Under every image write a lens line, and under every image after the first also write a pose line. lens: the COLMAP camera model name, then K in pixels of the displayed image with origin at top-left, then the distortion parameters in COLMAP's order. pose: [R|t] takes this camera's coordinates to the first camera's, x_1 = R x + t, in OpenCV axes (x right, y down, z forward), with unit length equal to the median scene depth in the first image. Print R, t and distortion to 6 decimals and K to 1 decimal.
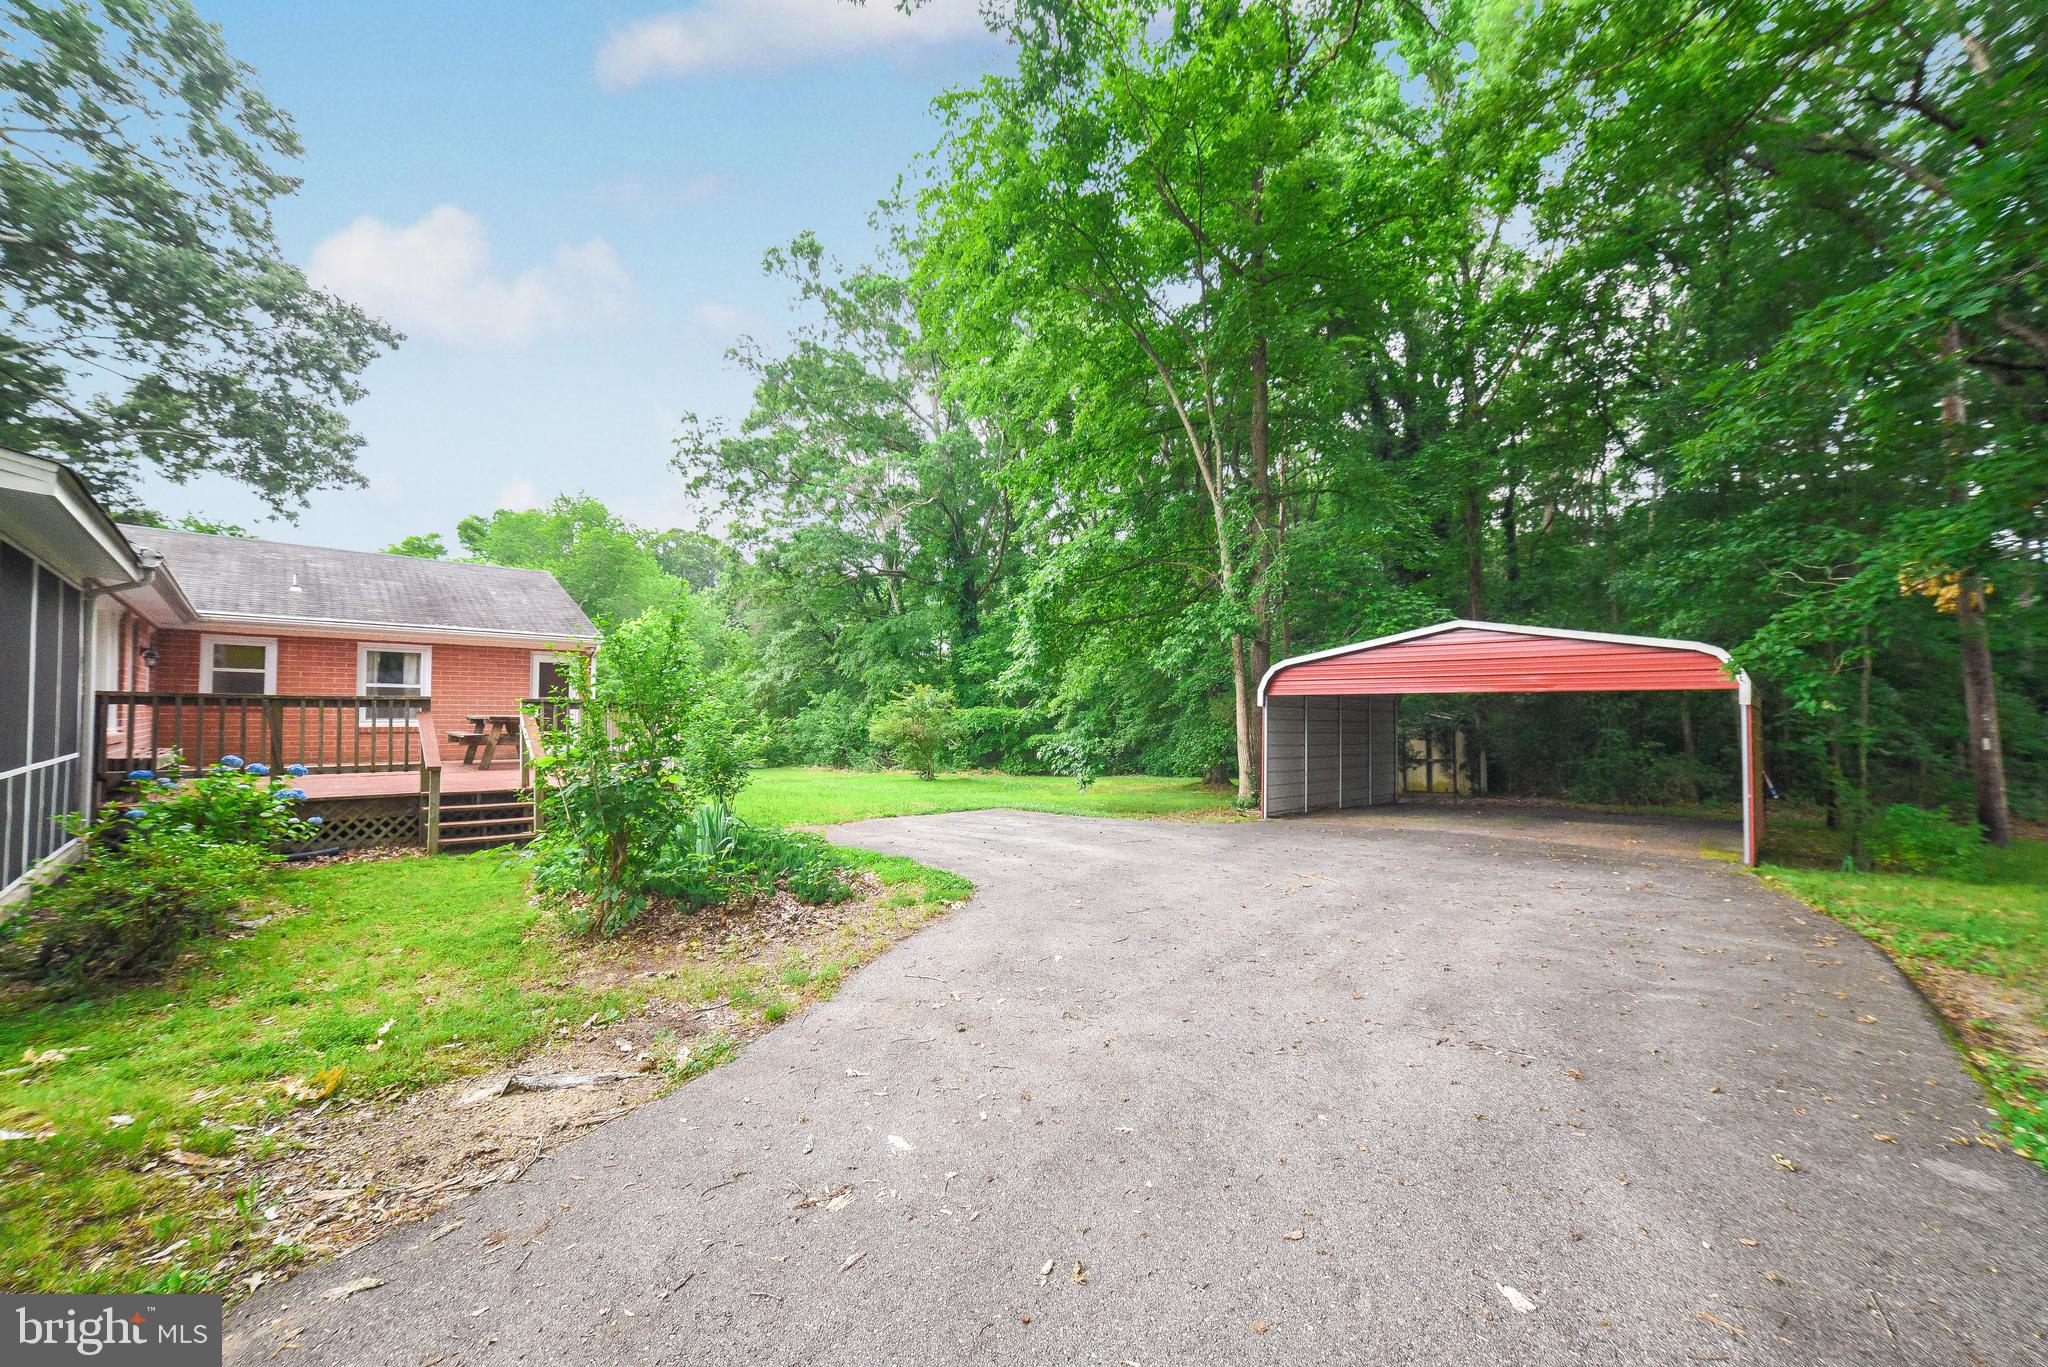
lens RADIAL K [[843.1, 0, 1062.2], [0, 843.1, 695.4], [0, 0, 1]] dist [-0.085780, 0.031568]
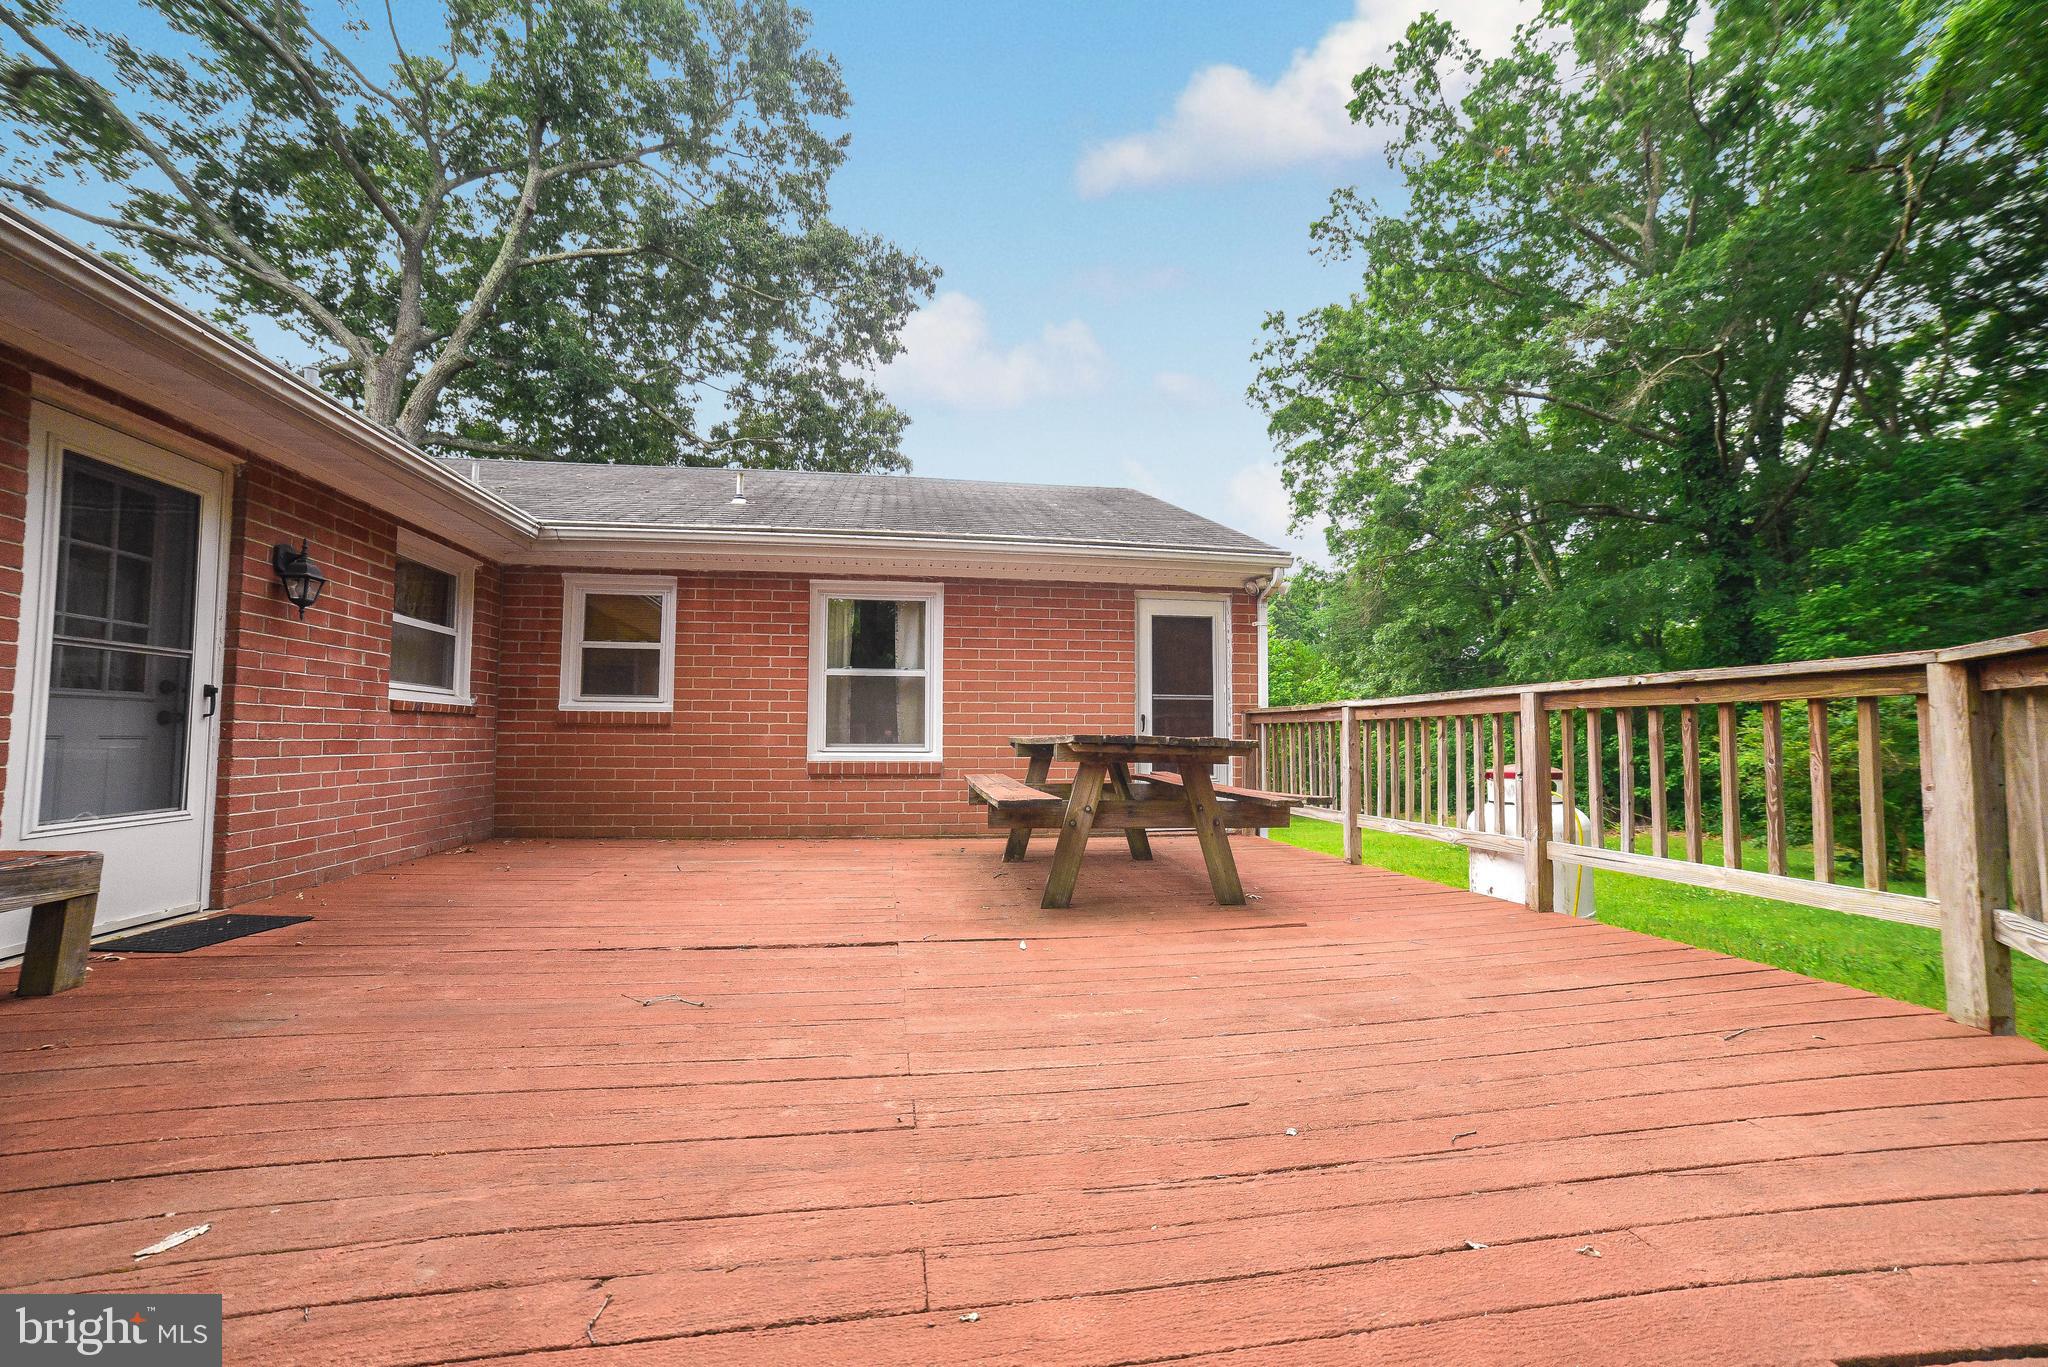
lens RADIAL K [[843.1, 0, 1062.2], [0, 843.1, 695.4], [0, 0, 1]] dist [-0.085780, 0.031568]
pose [[0.836501, -0.030611, -0.547110, -0.286351], [0.013312, 0.999279, -0.035557, 0.011857], [0.547804, 0.022460, 0.836305, 0.393826]]
